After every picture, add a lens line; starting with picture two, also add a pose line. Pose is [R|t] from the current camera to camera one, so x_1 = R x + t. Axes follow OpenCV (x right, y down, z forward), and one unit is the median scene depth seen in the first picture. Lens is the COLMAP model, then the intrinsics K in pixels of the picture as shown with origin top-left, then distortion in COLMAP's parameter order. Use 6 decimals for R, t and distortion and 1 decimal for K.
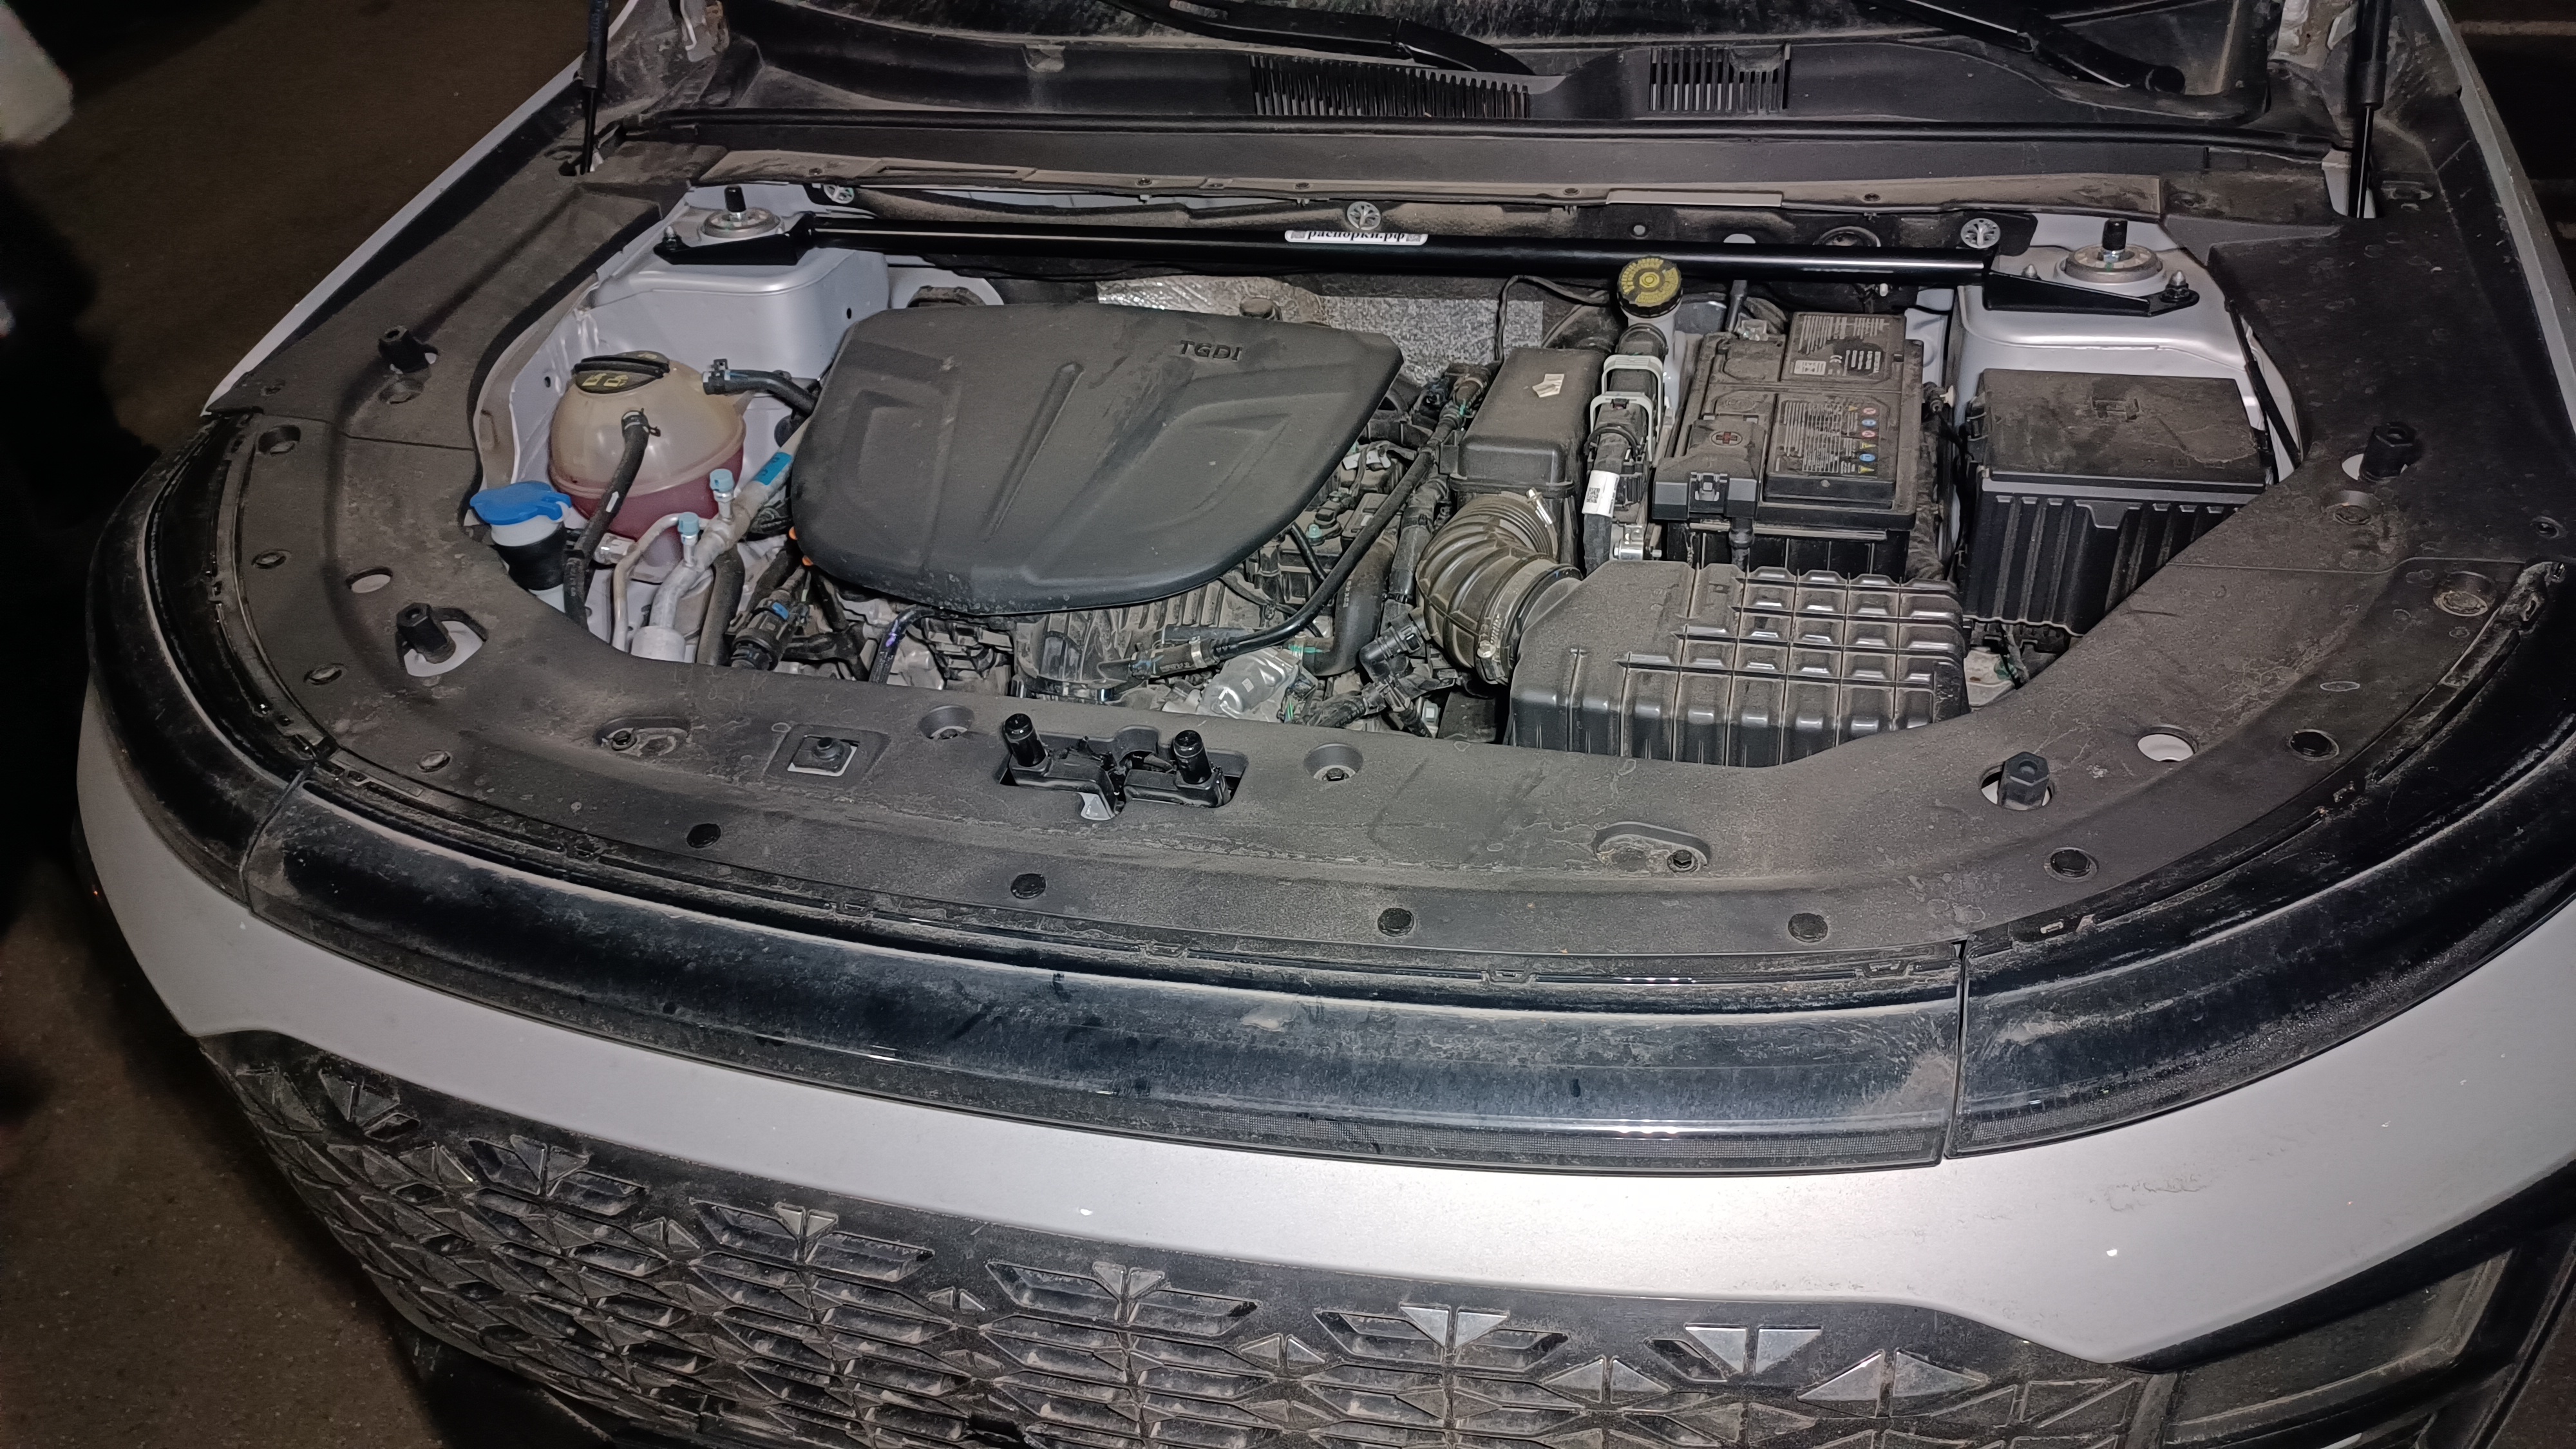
lens RADIAL K [[1945.8, 0, 1280.3], [0, 1945.8, 715.8], [0, 0, 1]] dist [0.024755, 0.000858]
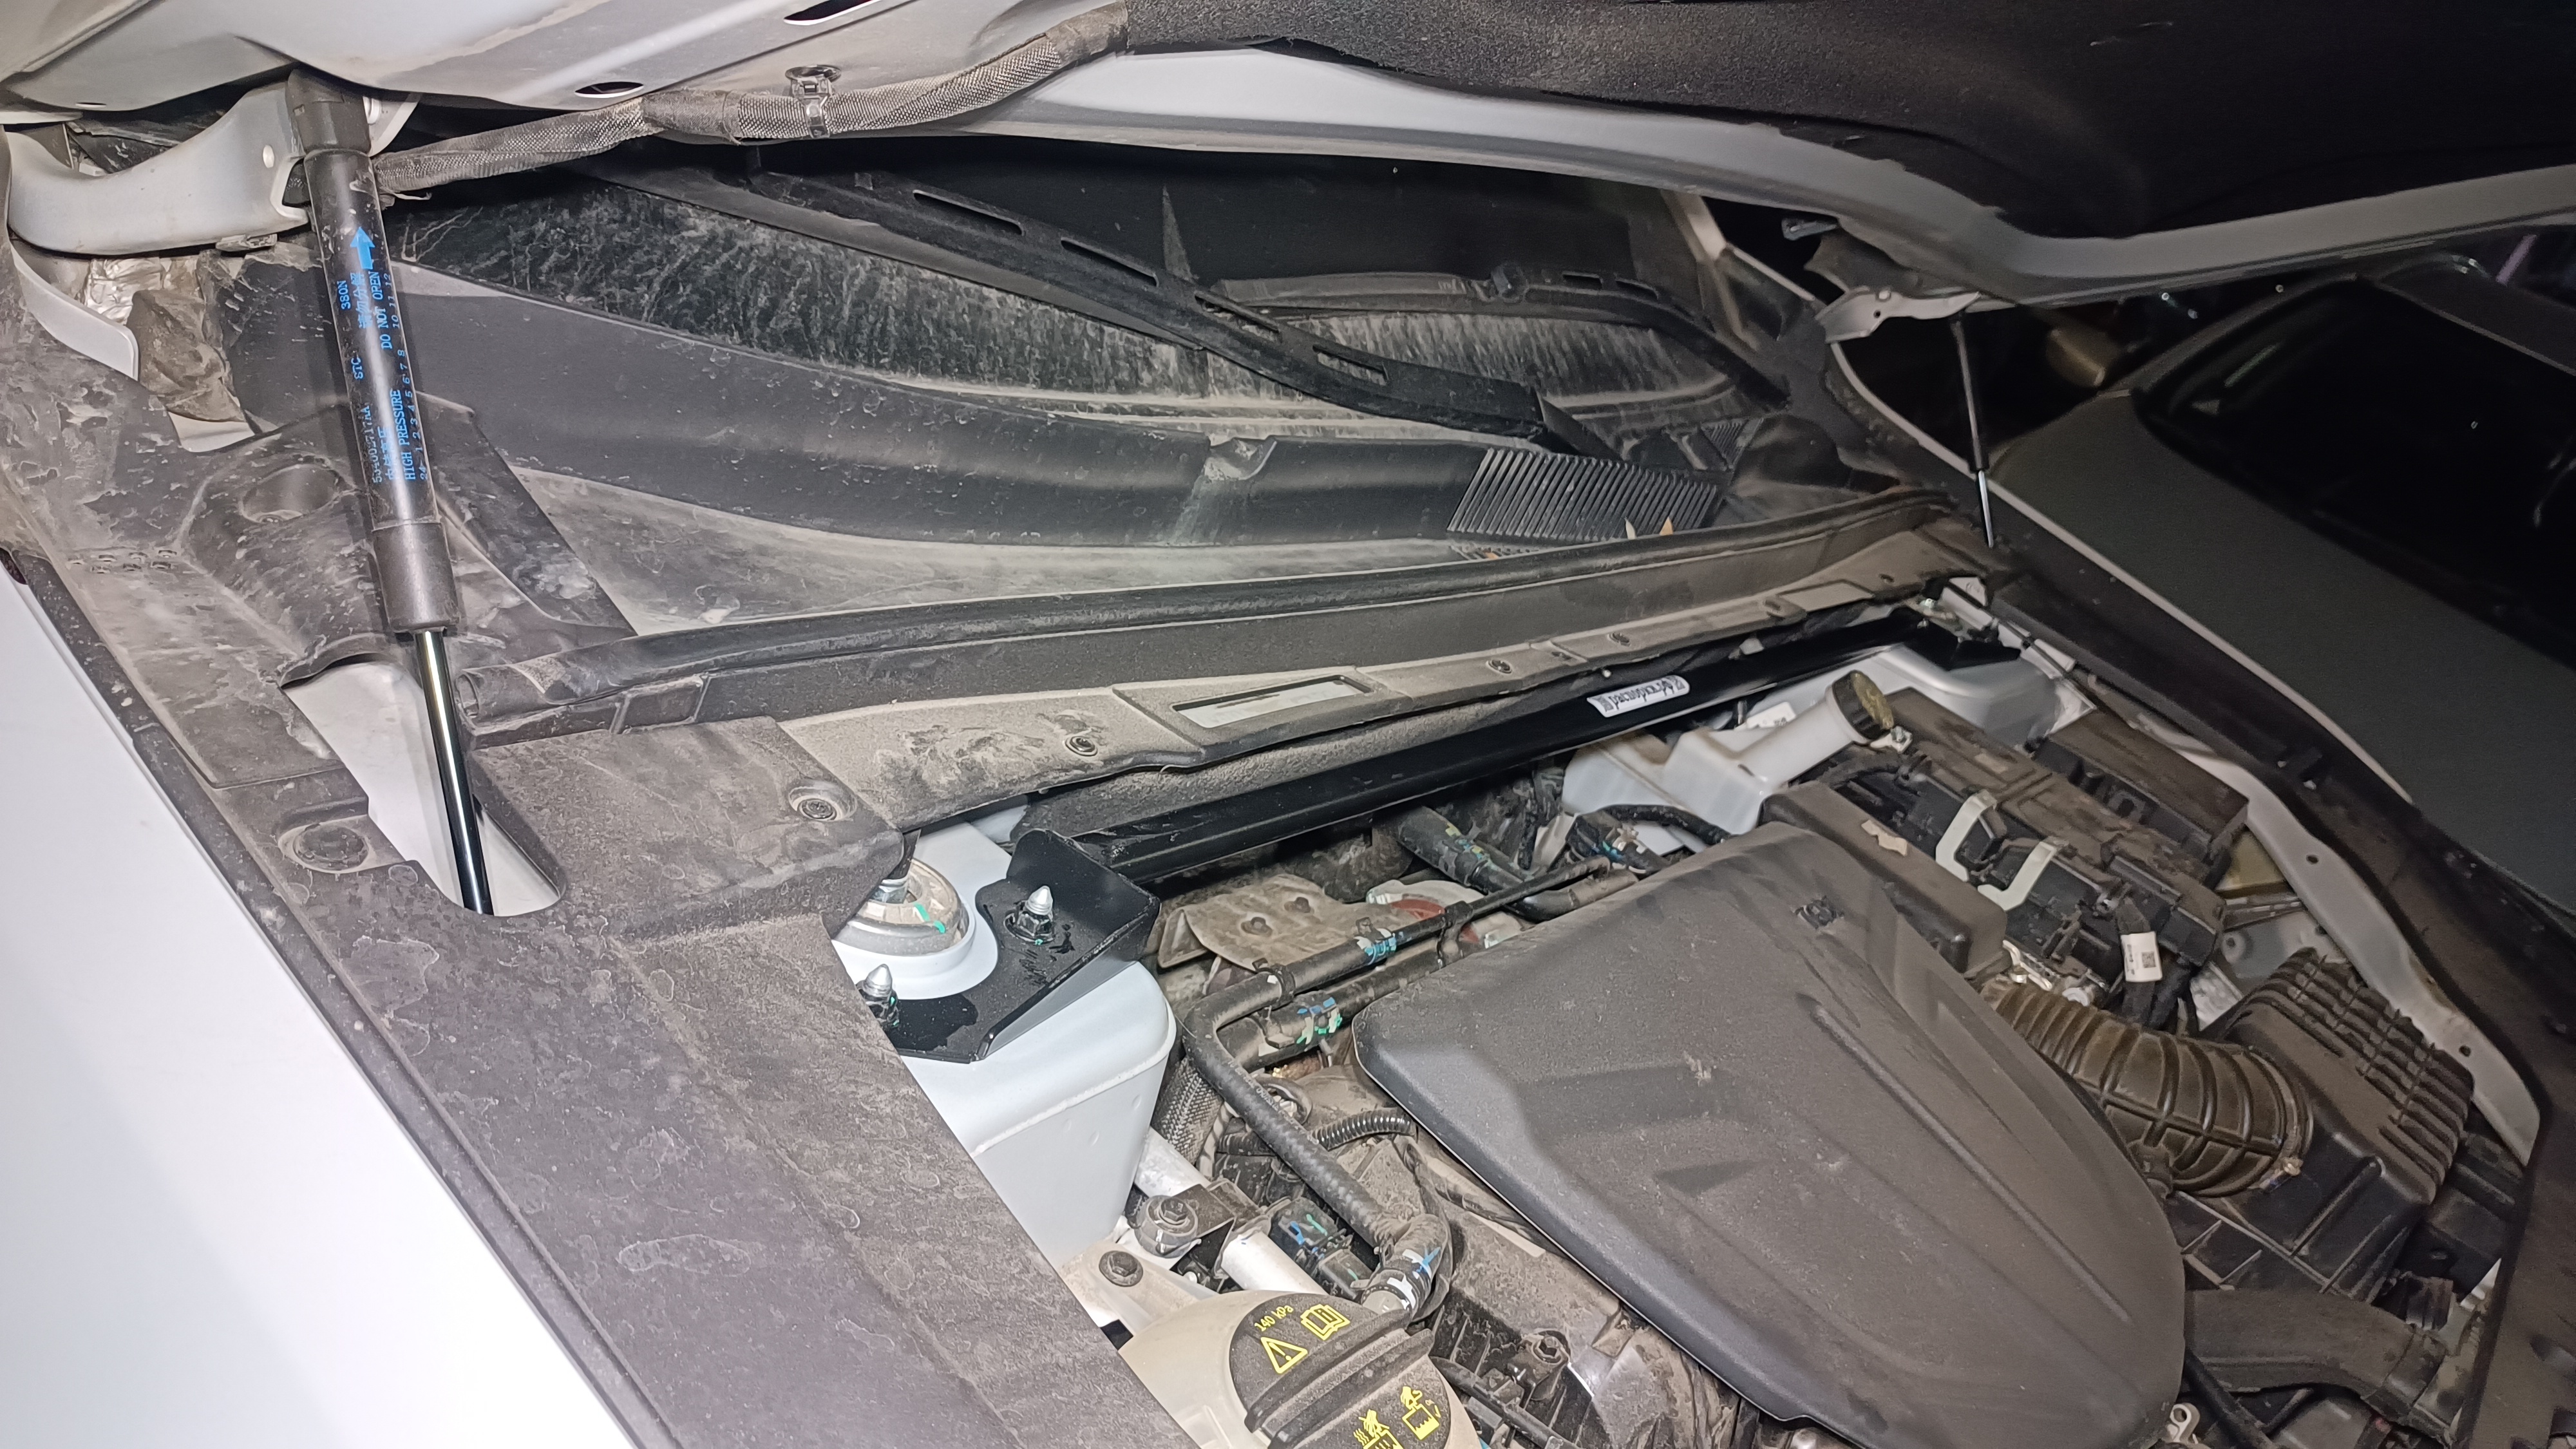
lens RADIAL K [[1926.2, 0, 1313.9], [0, 1926.2, 729.3], [0, 0, 1]] dist [-0.007154, 0.000282]
pose [[0.334023, -0.201954, 0.920675, -0.698706], [0.194644, 0.970502, 0.142266, -0.376865], [-0.922248, 0.131684, 0.363479, 0.893846]]
